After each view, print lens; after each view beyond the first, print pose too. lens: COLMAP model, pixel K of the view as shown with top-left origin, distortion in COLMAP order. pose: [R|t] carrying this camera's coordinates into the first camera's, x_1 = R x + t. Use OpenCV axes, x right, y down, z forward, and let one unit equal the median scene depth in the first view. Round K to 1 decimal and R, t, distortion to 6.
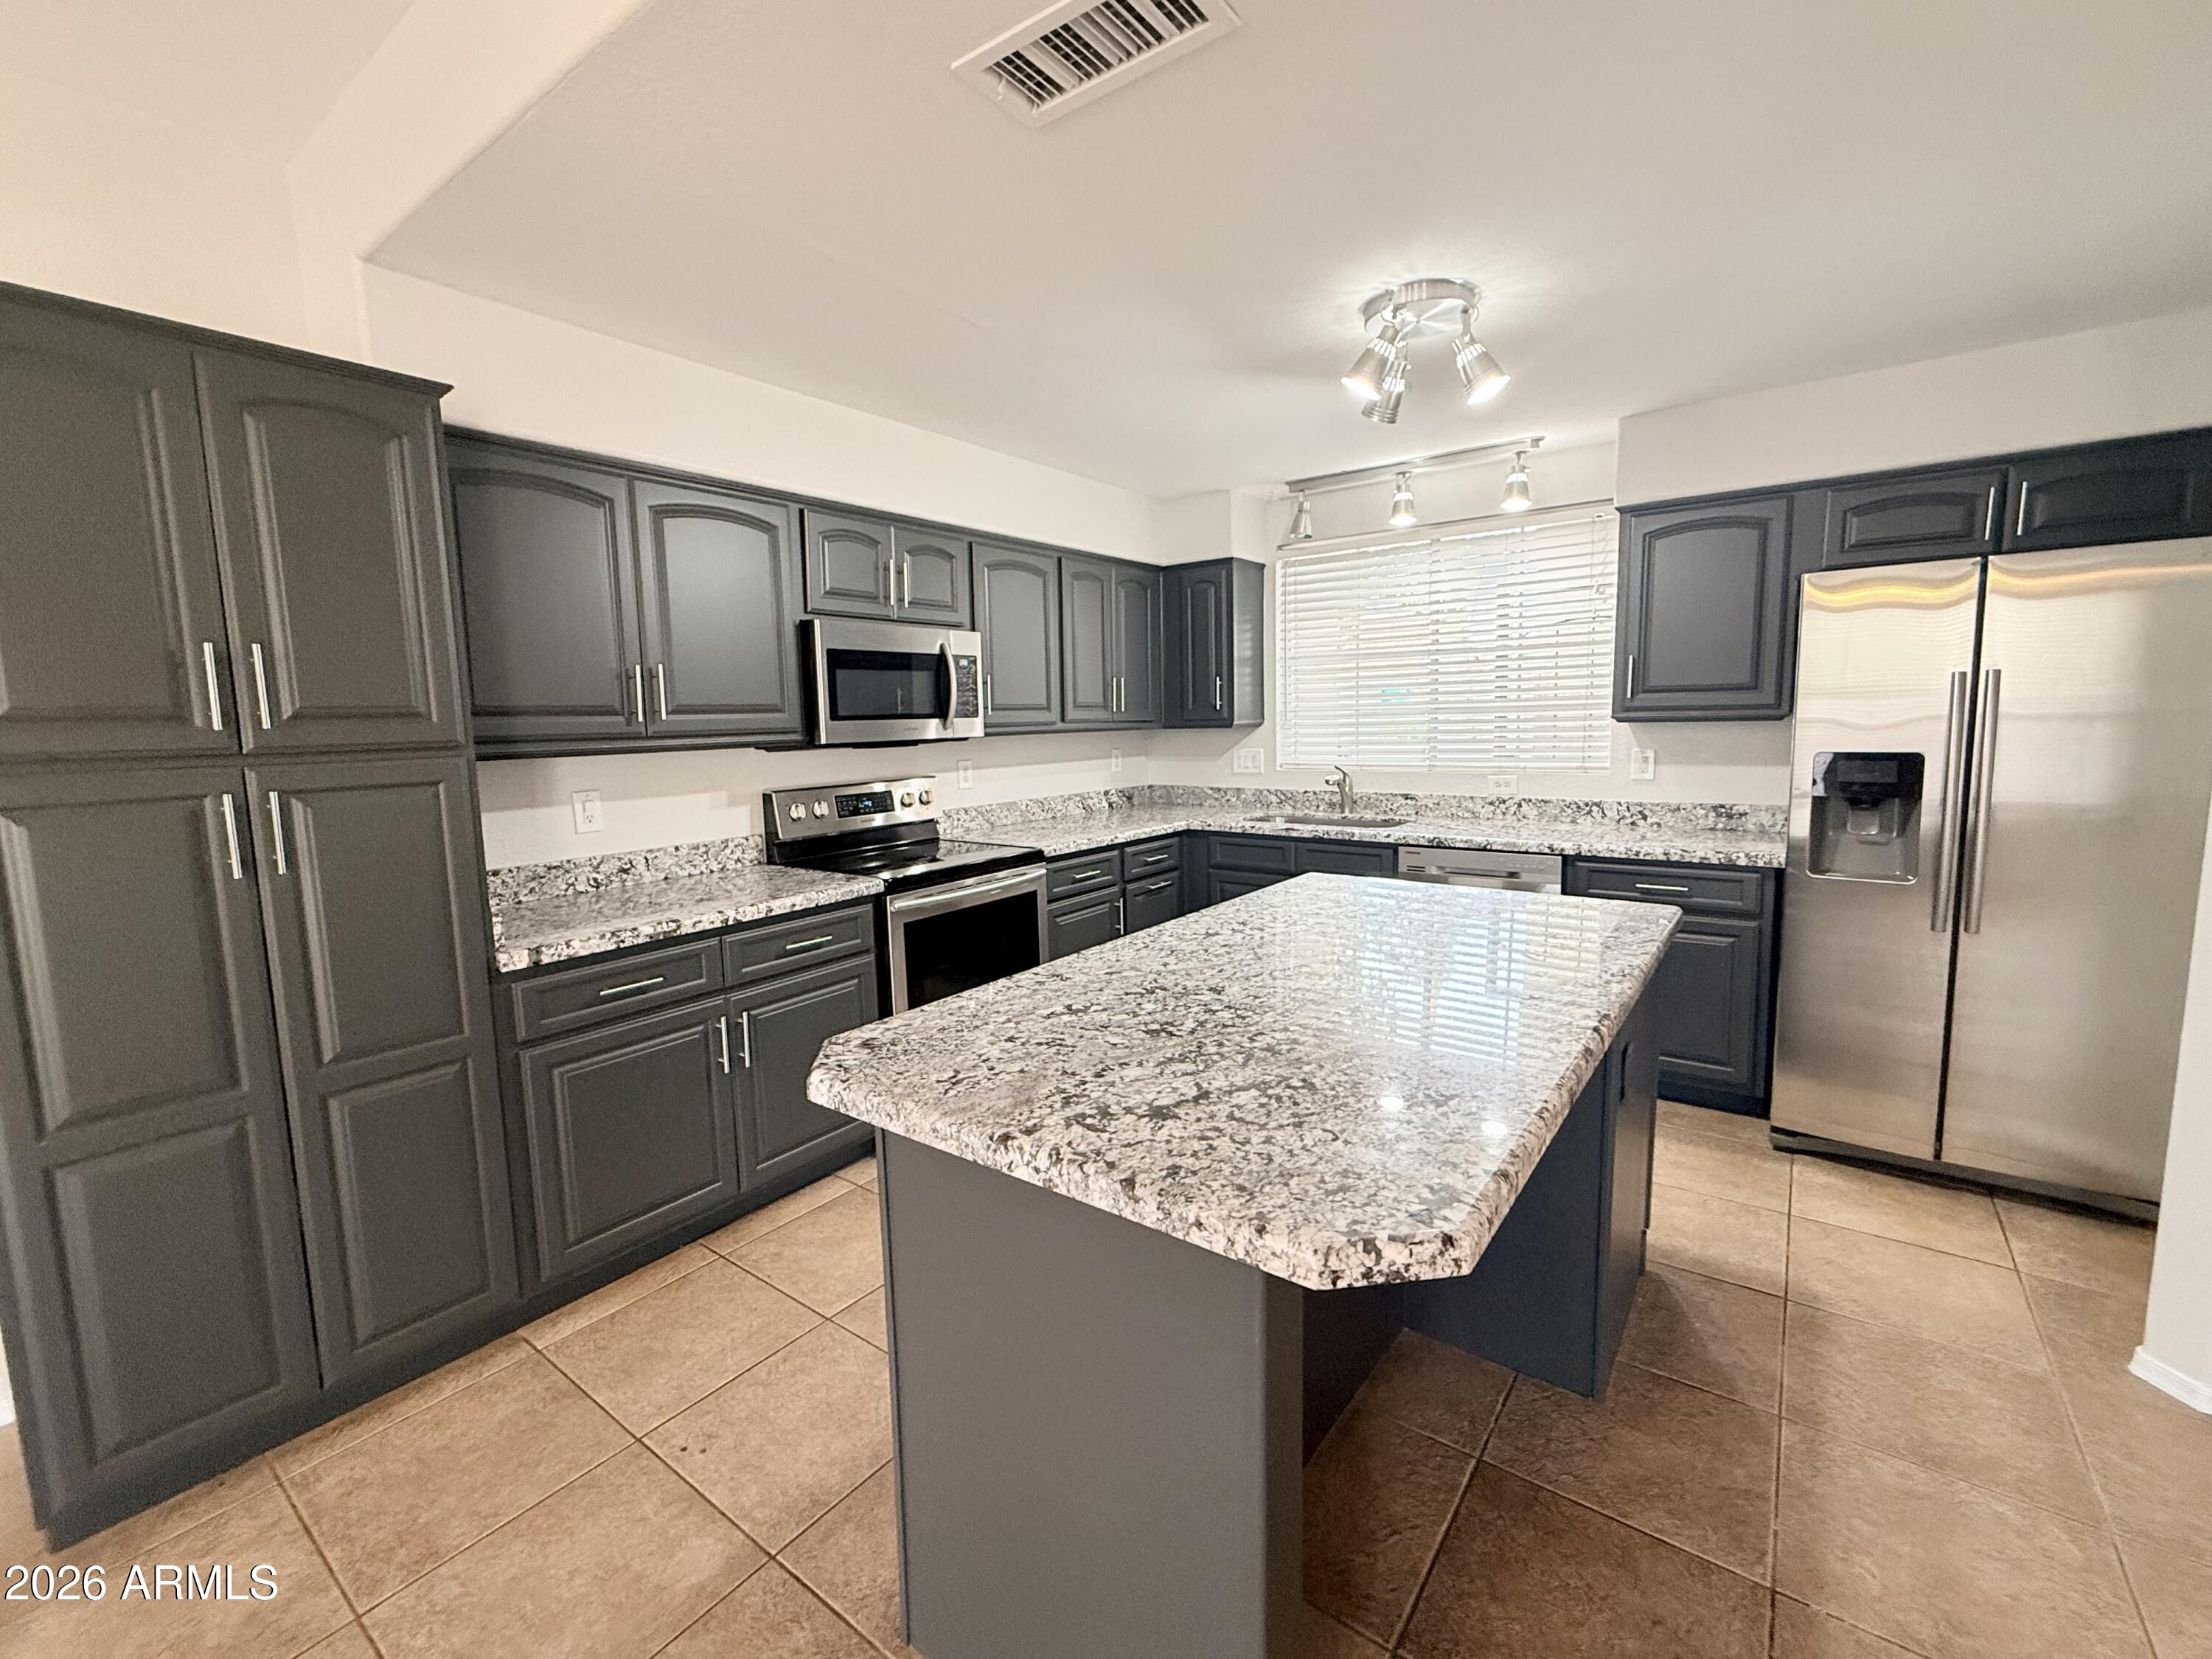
lens RADIAL K [[945.9, 0, 1099.2], [0, 945.9, 823.8], [0, 0, 1]] dist [0.000336, -0.001965]
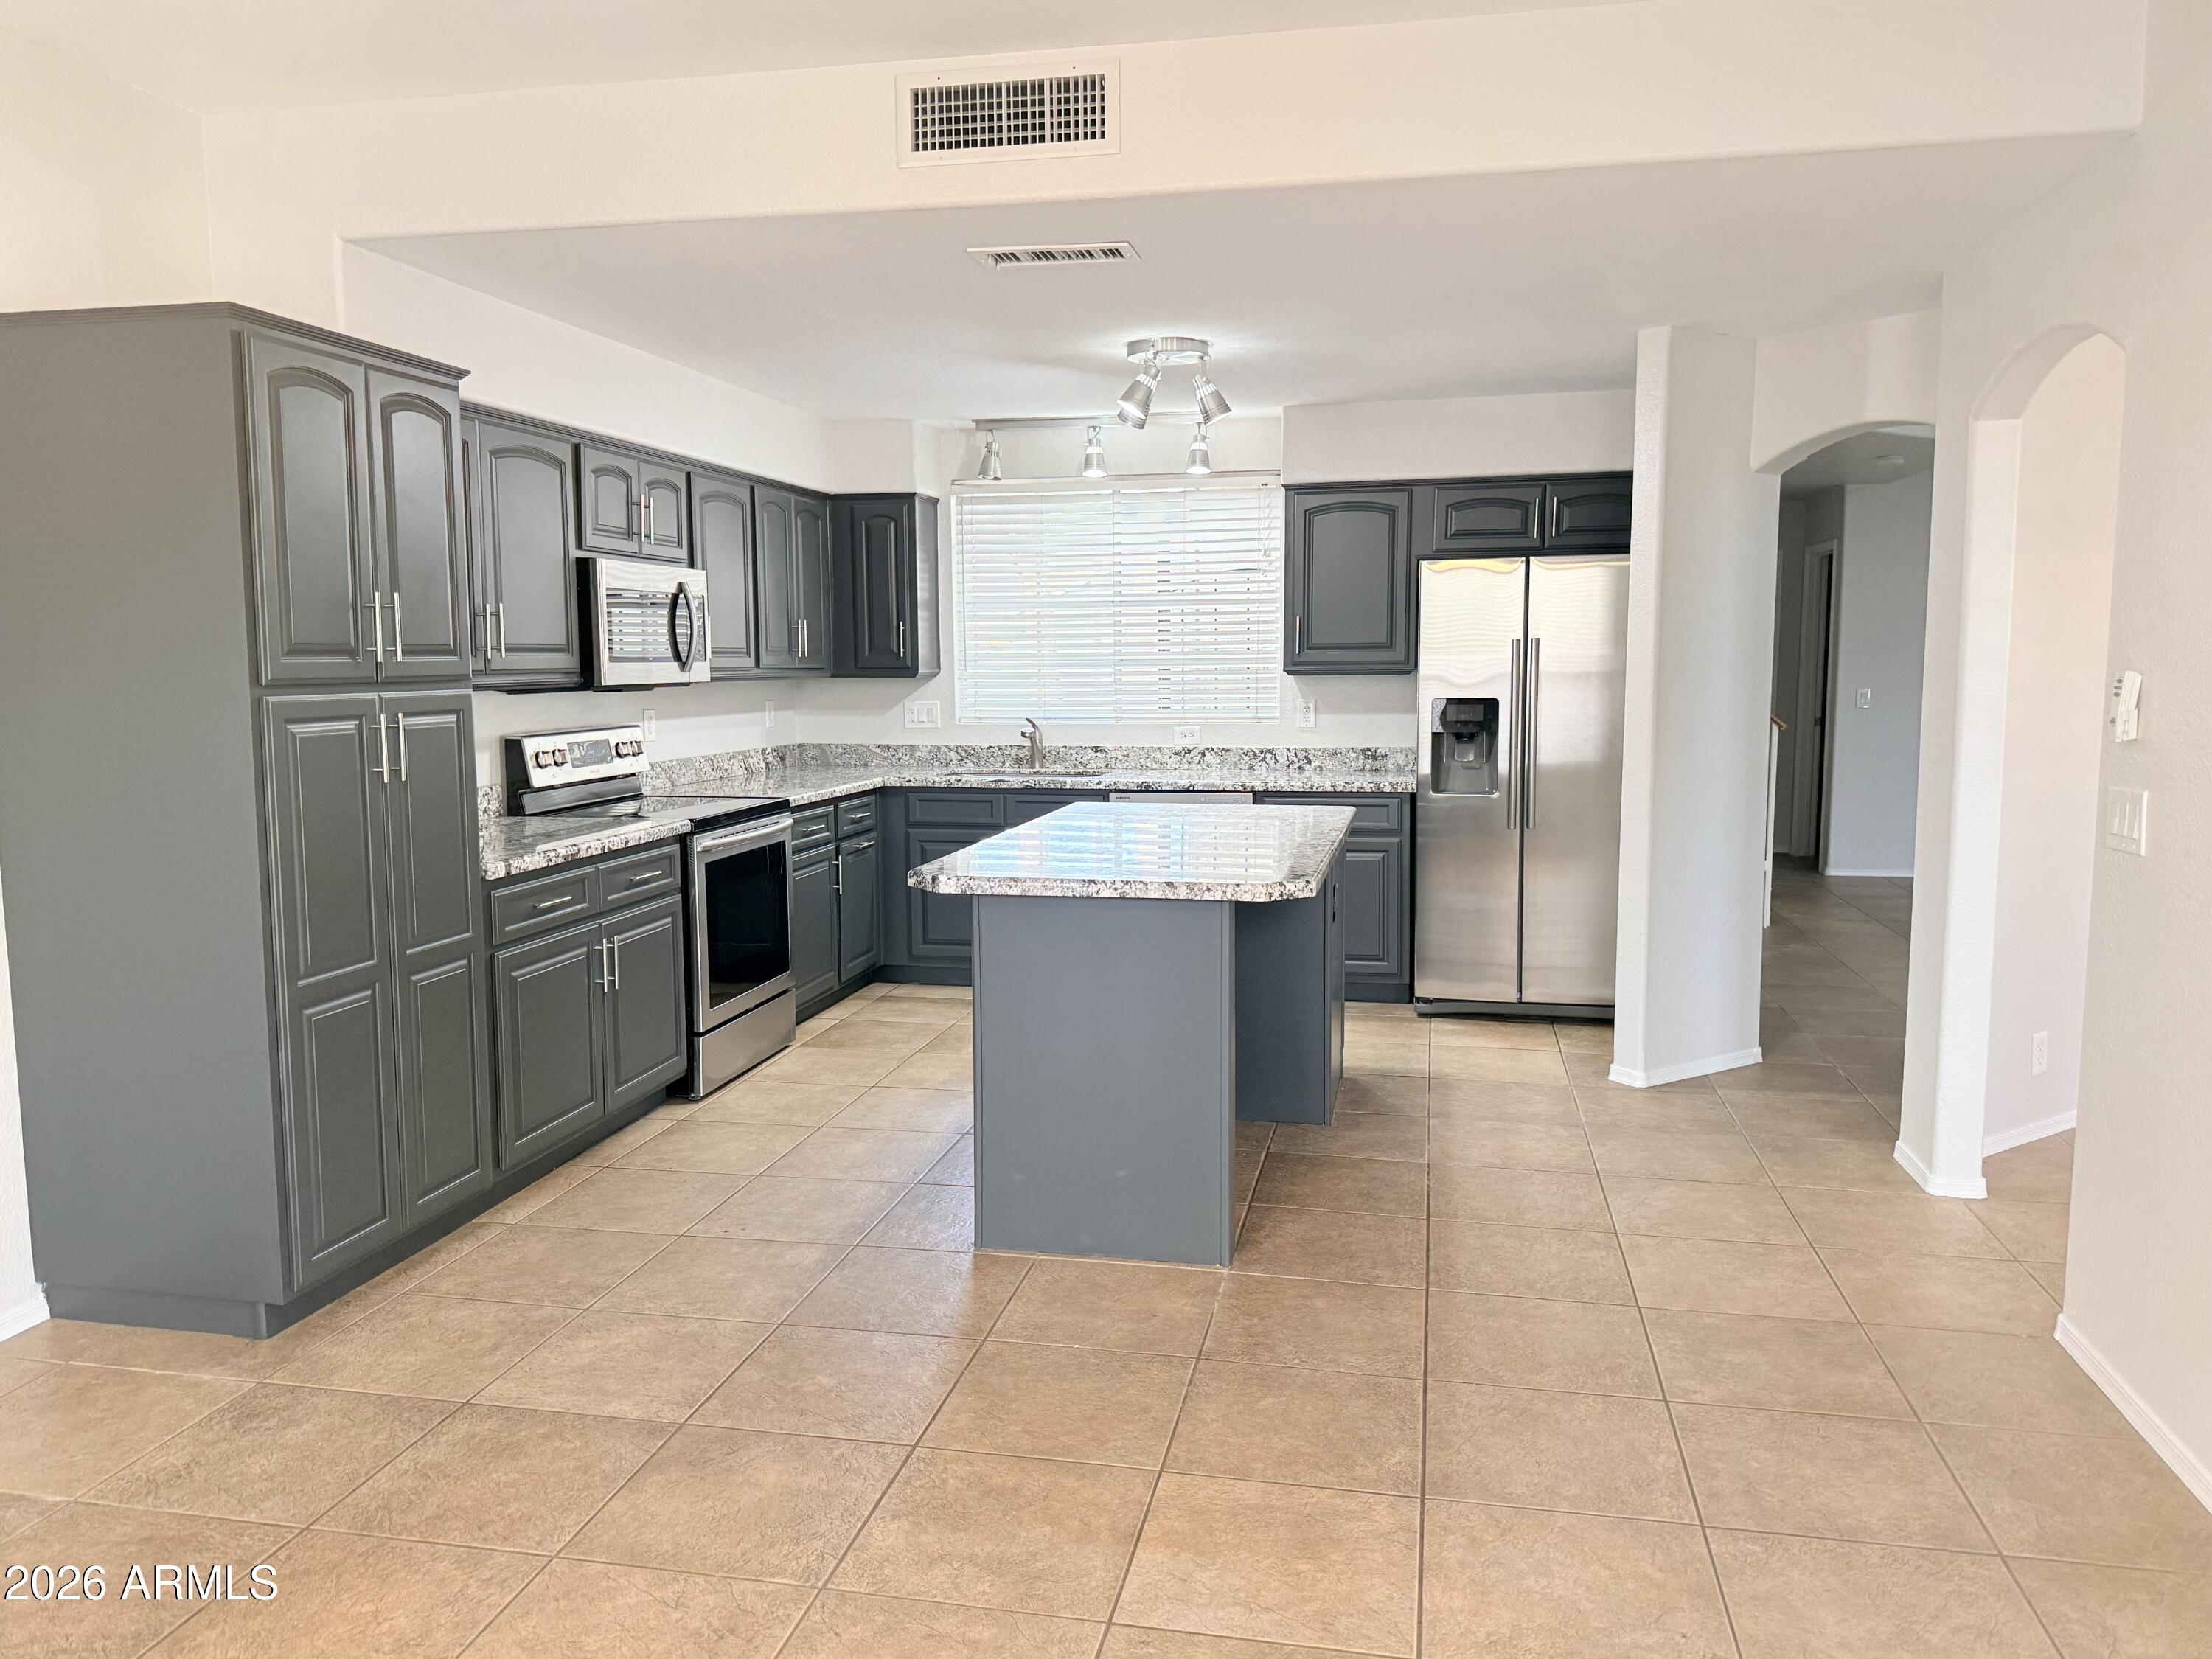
lens RADIAL K [[1613.9, 0, 1117.0], [0, 1613.9, 822.7], [0, 0, 1]] dist [0.076677, -0.090239]
pose [[0.901343, -0.027313, 0.432243, -0.593899], [0.034828, 0.999348, -0.009478, 0.099913], [-0.431702, 0.023597, 0.901707, -0.806149]]
